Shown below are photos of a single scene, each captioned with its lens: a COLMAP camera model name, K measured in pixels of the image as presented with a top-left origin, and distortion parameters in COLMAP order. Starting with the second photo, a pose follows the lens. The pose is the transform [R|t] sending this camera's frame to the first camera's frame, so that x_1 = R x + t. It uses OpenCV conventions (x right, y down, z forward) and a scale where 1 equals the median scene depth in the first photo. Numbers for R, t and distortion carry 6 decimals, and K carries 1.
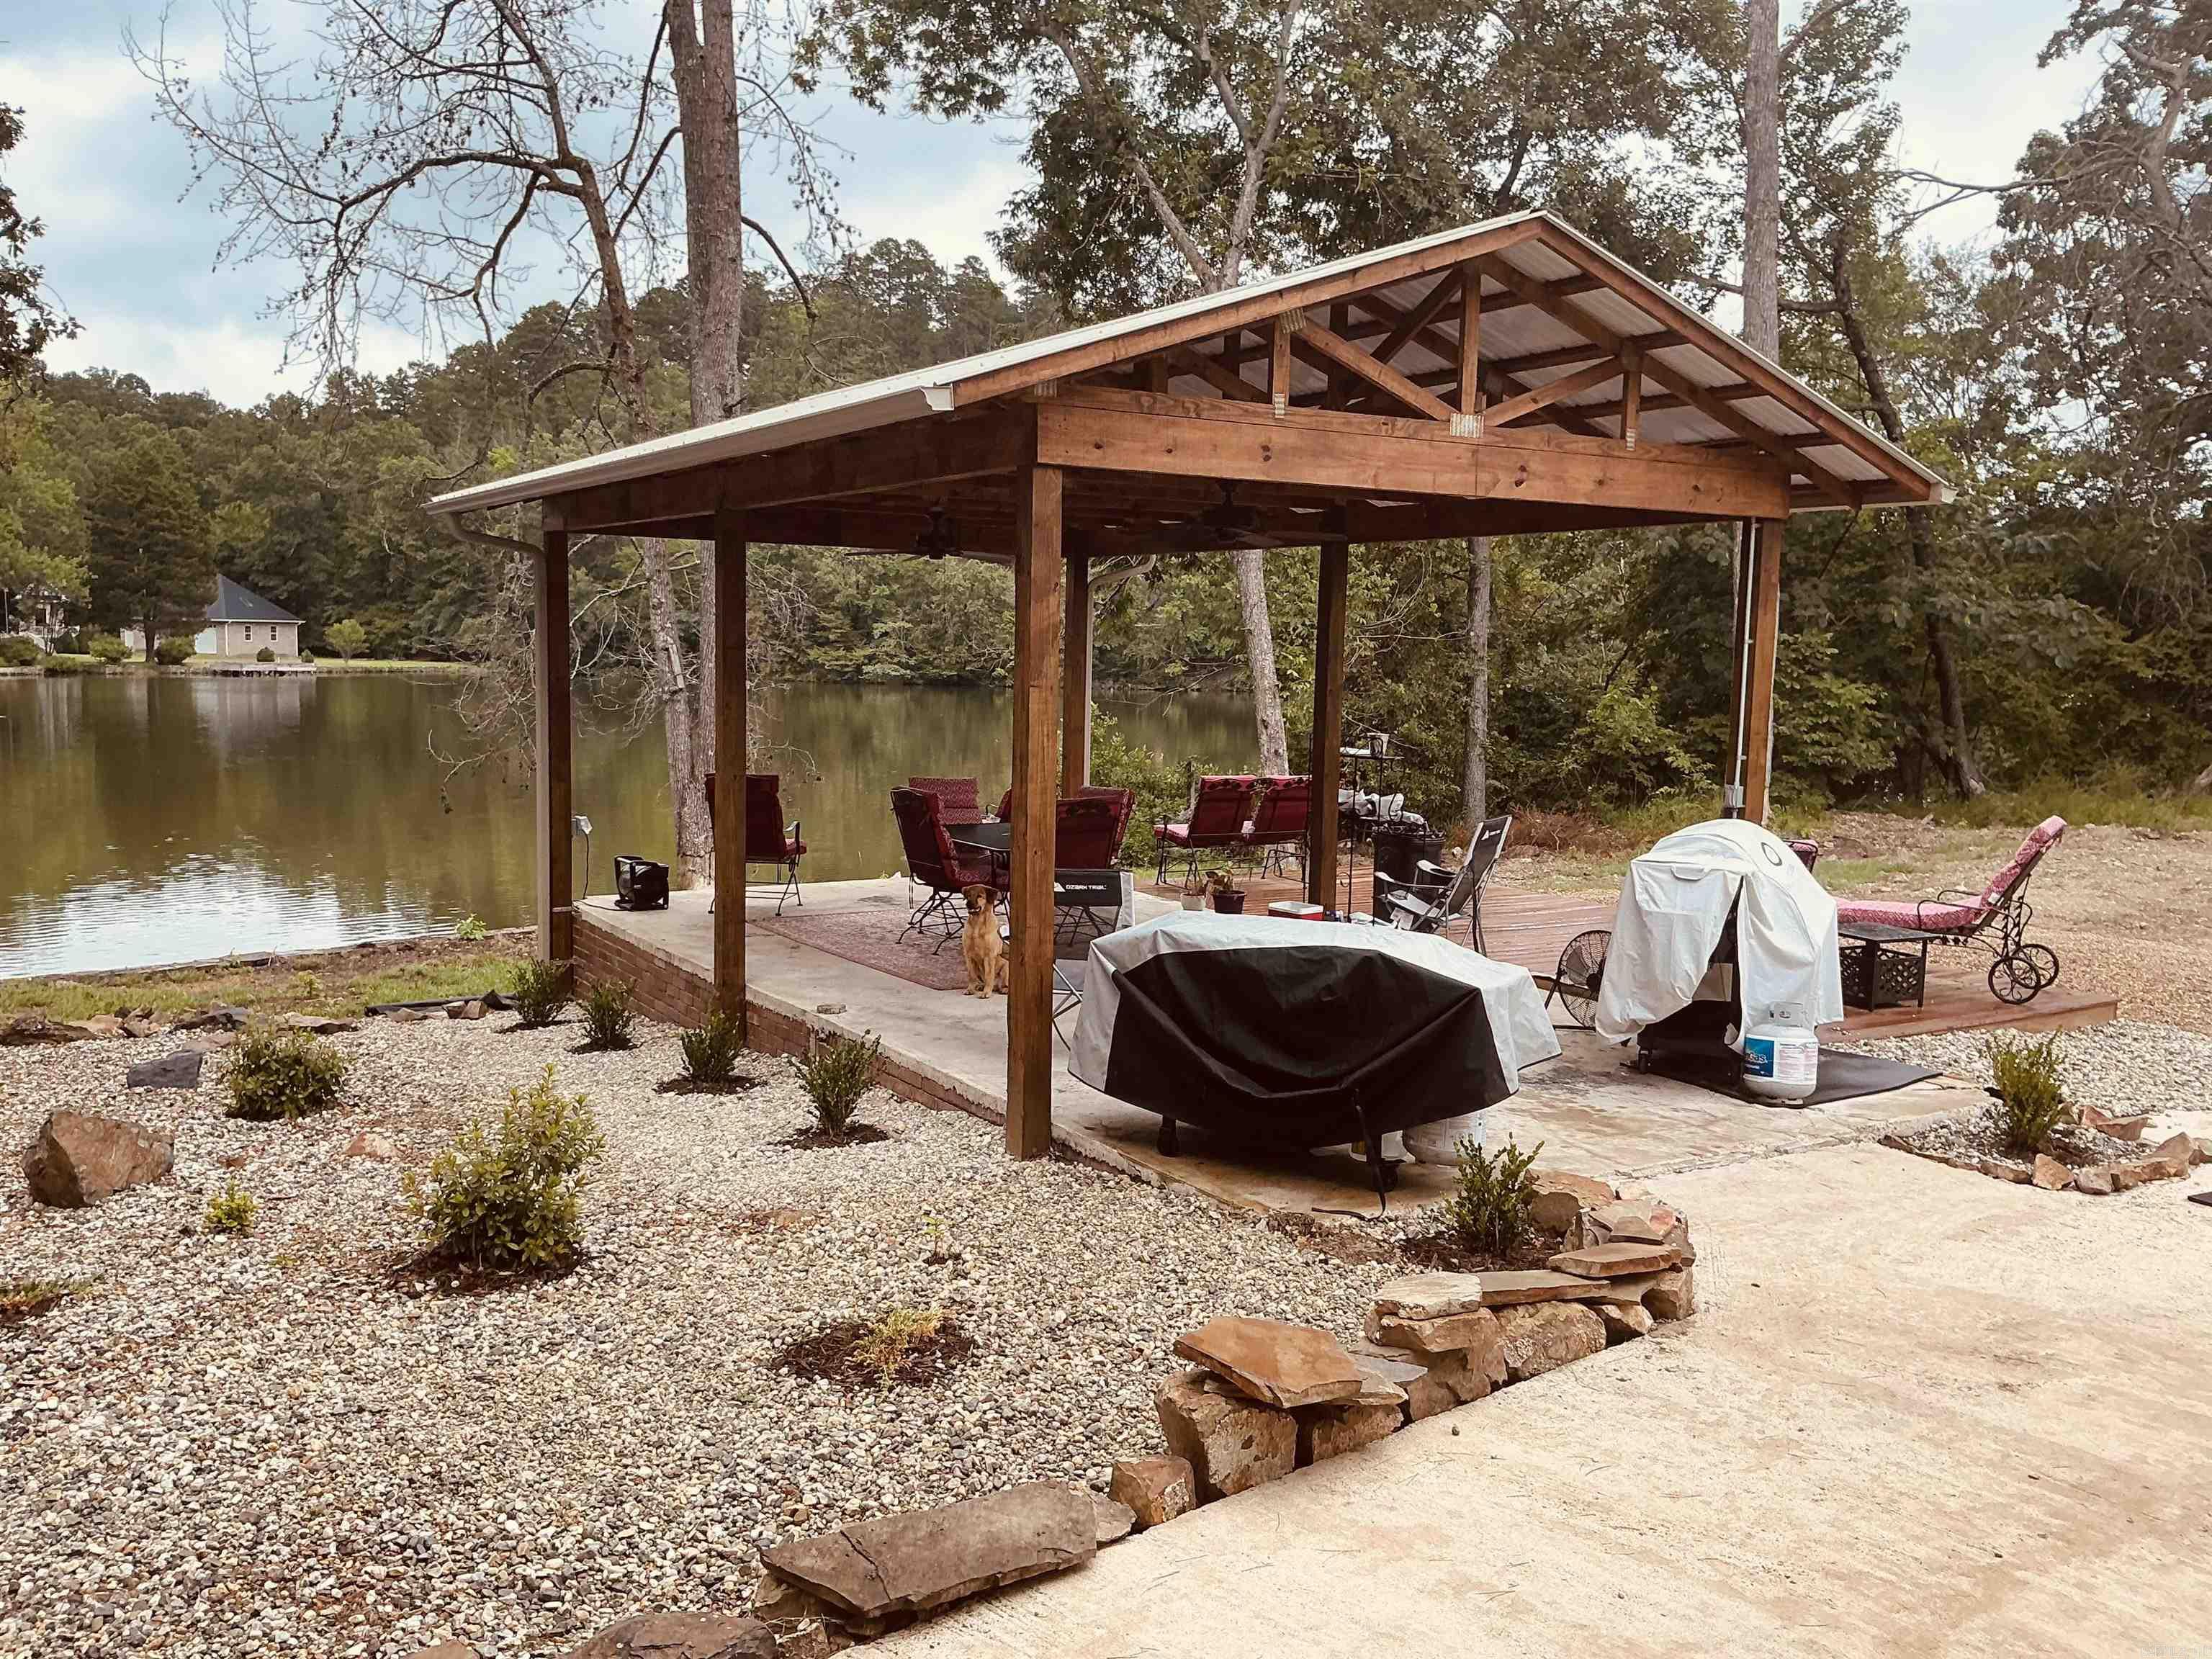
lens RADIAL K [[1841.1, 0, 1100.8], [0, 1841.1, 843.3], [0, 0, 1]] dist [0.148343, -0.306817]
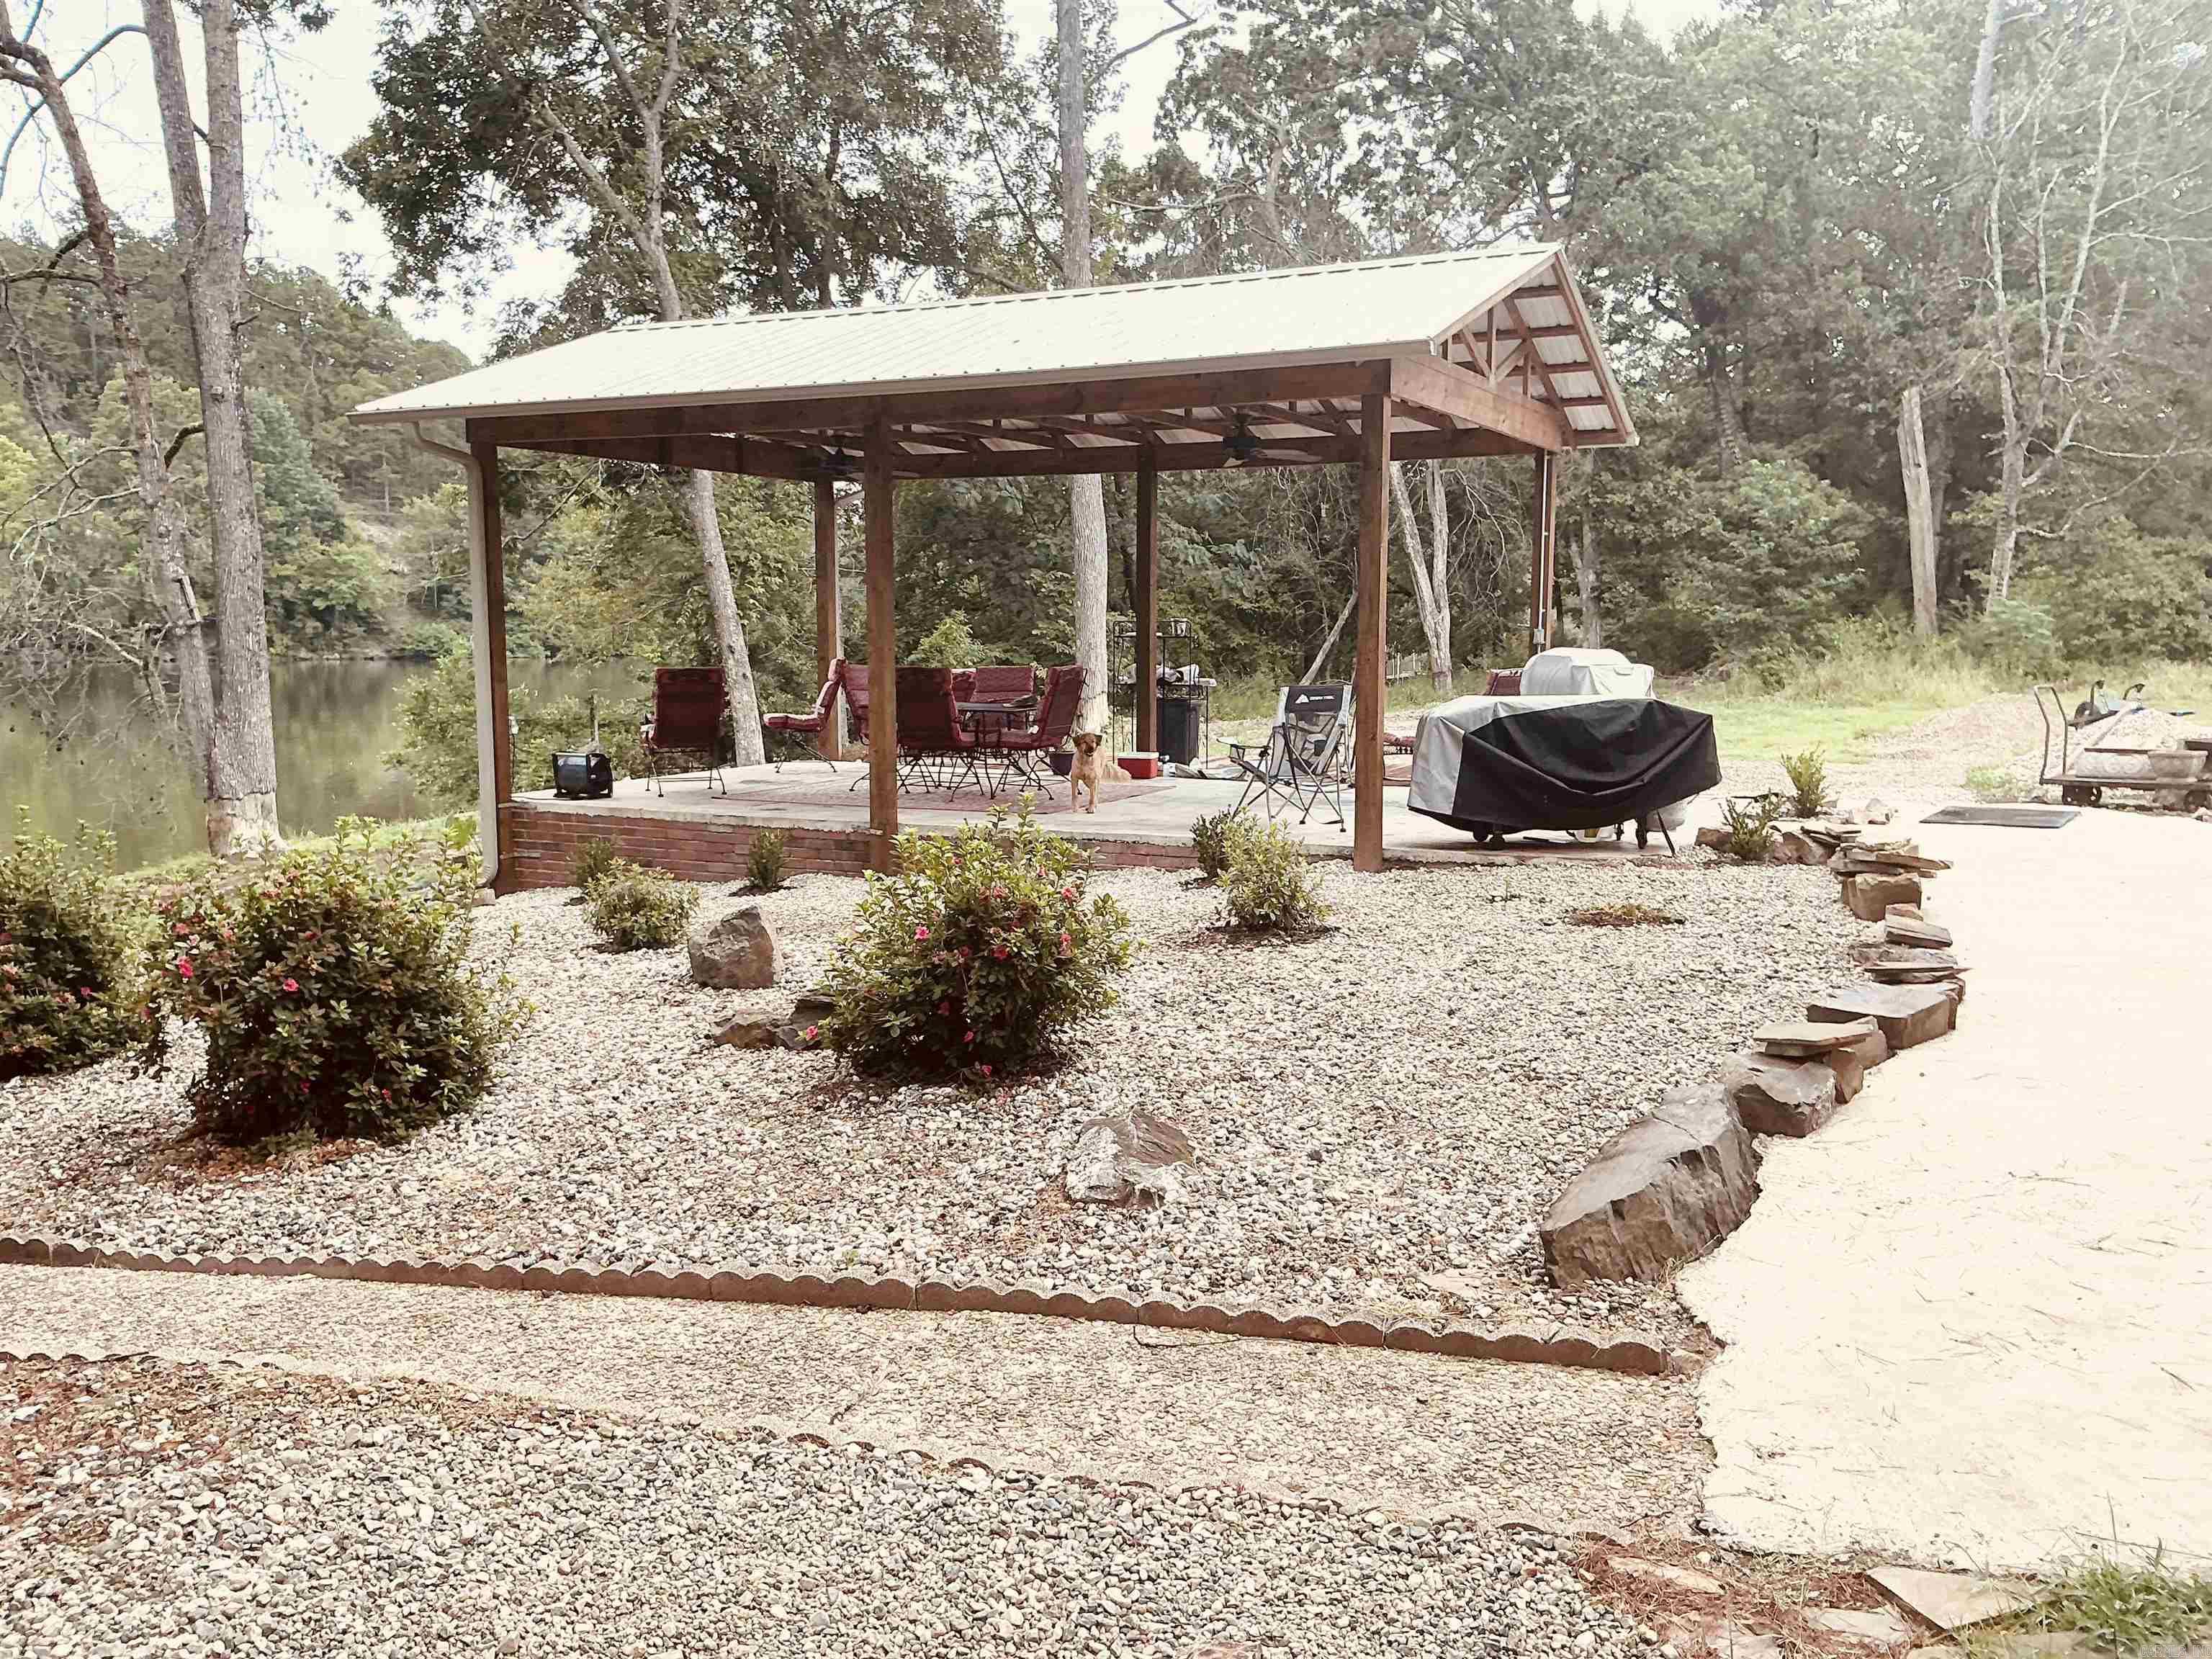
lens RADIAL K [[1837.1, 0, 1103.2], [0, 1837.1, 820.5], [0, 0, 1]] dist [0.166291, -0.361305]
pose [[0.855727, -0.077447, 0.511599, -1.600088], [0.073840, 0.996894, 0.027403, 0.120741], [-0.512132, 0.014327, 0.858787, -0.234326]]
